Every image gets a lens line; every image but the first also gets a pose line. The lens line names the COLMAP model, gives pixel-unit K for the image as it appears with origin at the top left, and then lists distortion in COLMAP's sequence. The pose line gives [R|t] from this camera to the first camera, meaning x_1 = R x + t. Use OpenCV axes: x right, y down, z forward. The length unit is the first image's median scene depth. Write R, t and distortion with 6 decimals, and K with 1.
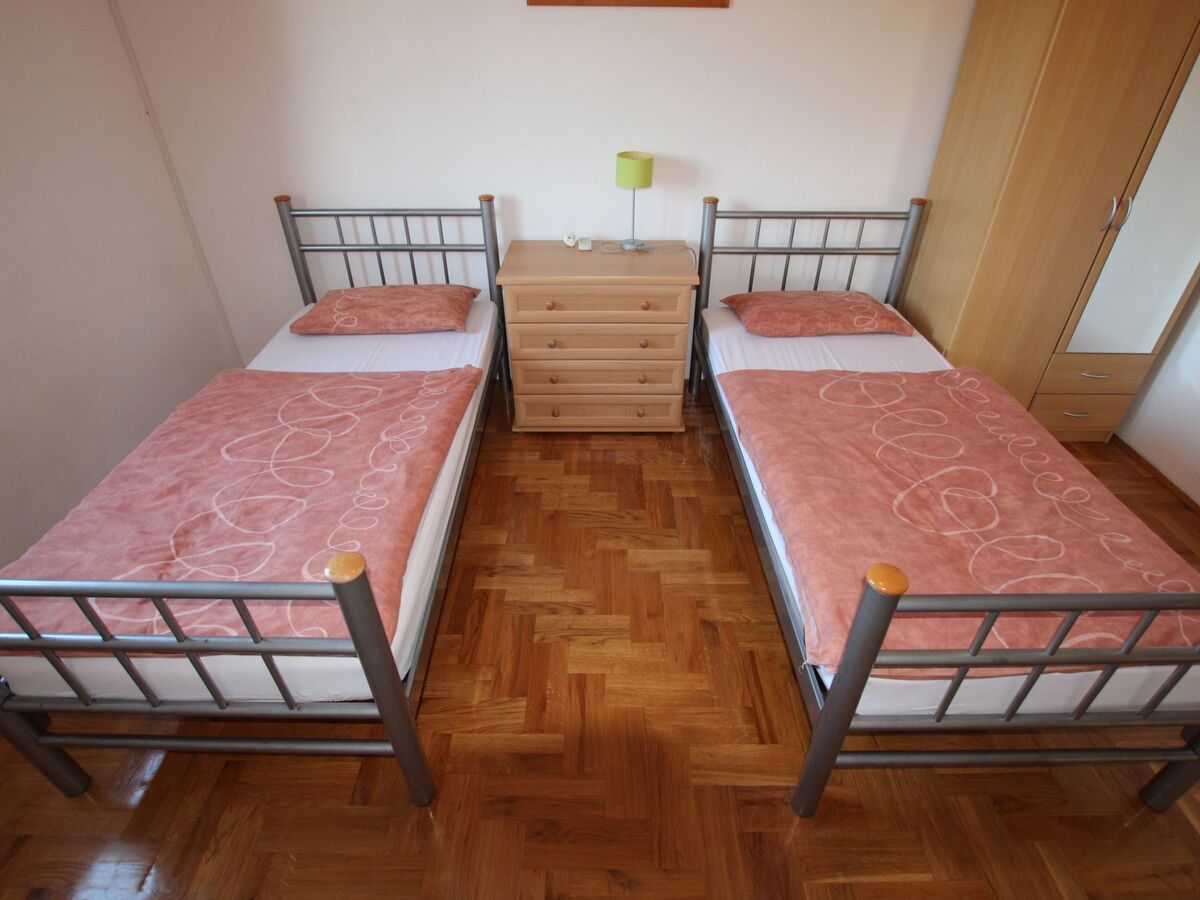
lens RADIAL K [[612.9, 0, 599.5], [0, 612.9, 449.9], [0, 0, 1]] dist [-0.025894, 0.000753]
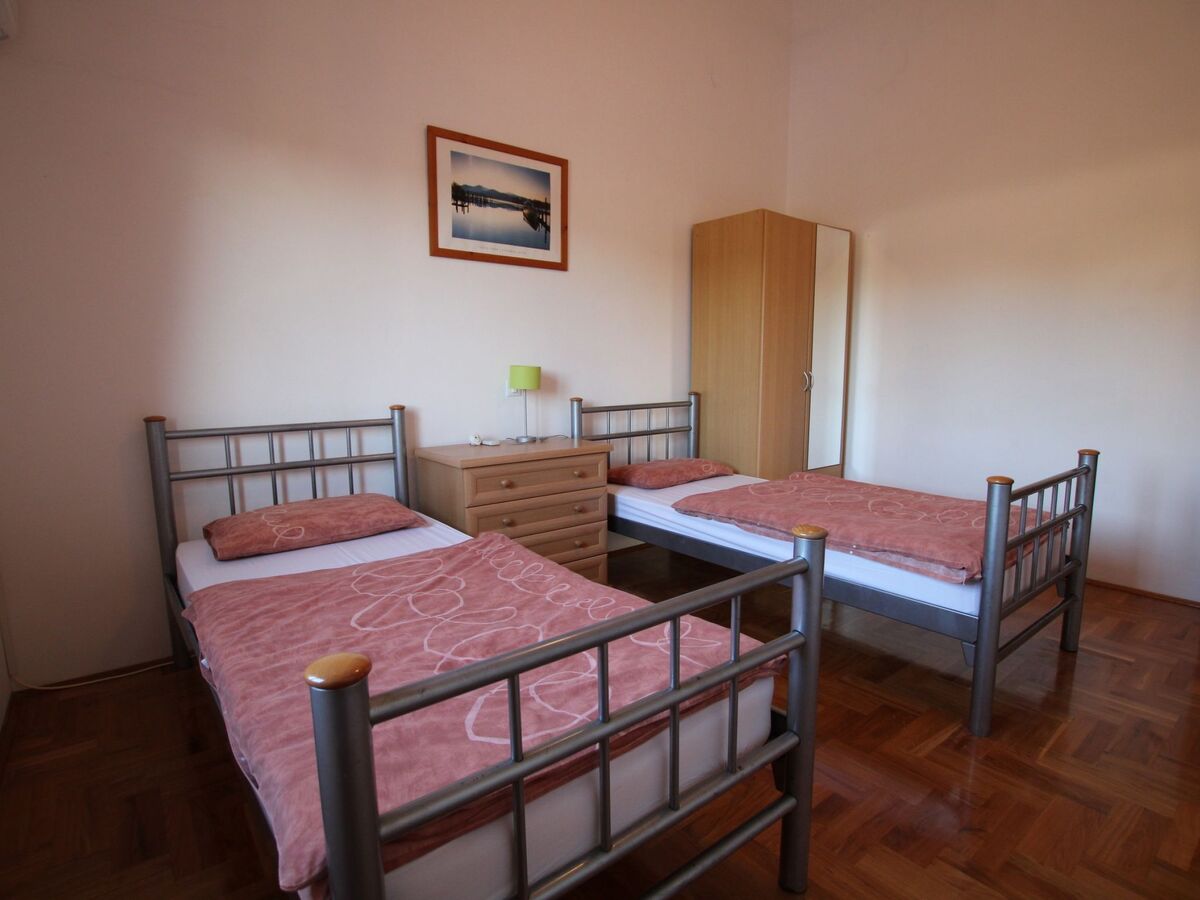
lens RADIAL K [[612.9, 0, 599.4], [0, 612.9, 449.4], [0, 0, 1]] dist [-0.025894, 0.000753]
pose [[0.788165, -0.087895, 0.609156, -0.580252], [0.356971, 0.871549, -0.336116, 0.123887], [-0.501366, 0.482366, 0.718300, 0.123819]]
